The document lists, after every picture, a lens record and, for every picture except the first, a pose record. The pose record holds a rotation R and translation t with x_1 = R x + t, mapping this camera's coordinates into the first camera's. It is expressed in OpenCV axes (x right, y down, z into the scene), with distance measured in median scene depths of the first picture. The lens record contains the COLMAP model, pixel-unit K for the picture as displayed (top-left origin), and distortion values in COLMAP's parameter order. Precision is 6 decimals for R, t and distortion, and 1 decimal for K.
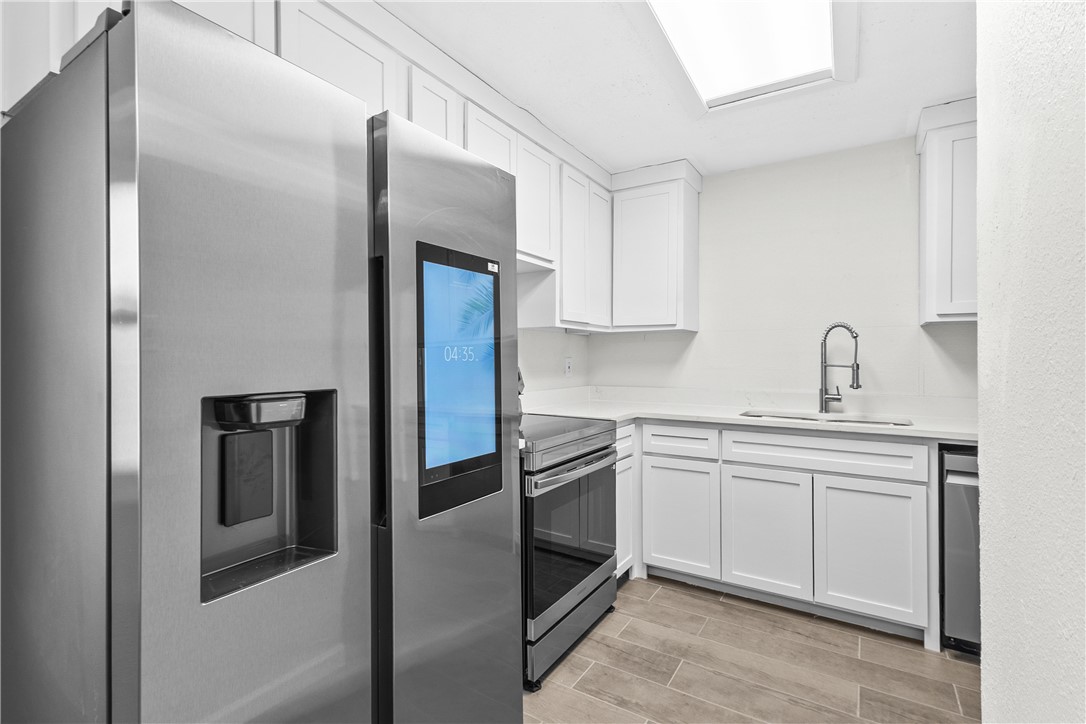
lens RADIAL K [[507.8, 0, 536.2], [0, 507.8, 359.1], [0, 0, 1]] dist [0.022857, -0.001851]
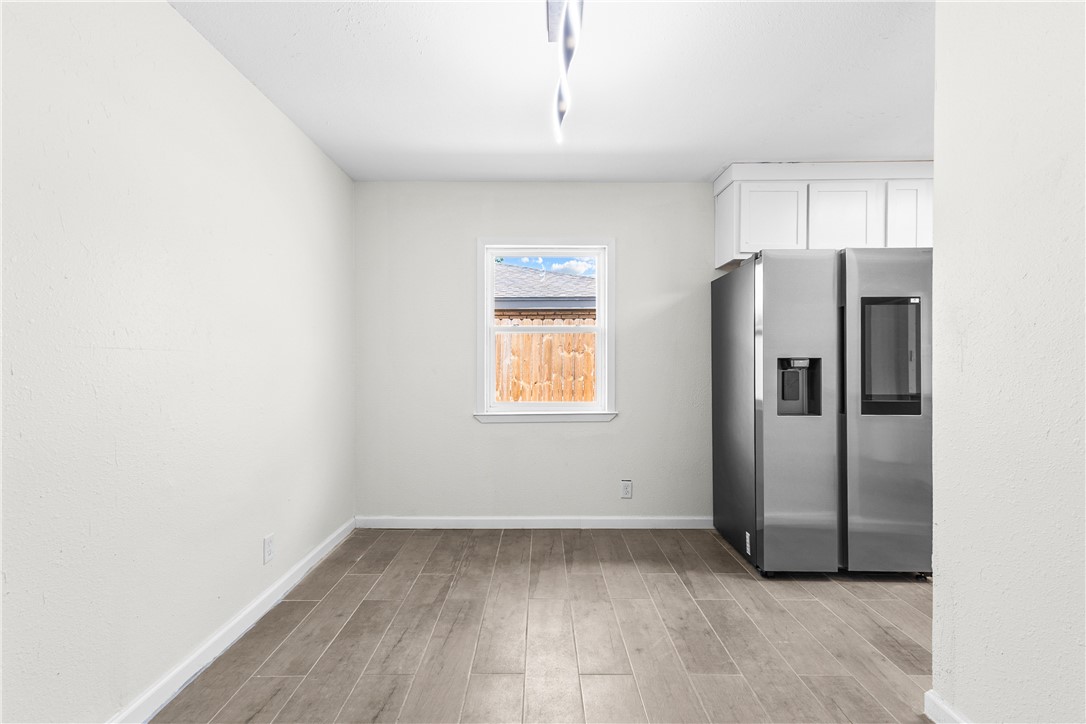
lens RADIAL K [[507.8, 0, 537.9], [0, 507.8, 361.3], [0, 0, 1]] dist [0.022857, -0.001851]
pose [[0.550161, 0.004076, -0.835049, 0.843436], [-0.002233, 0.999992, 0.003410, 0.055287], [0.835056, -0.000012, 0.550165, -1.419230]]
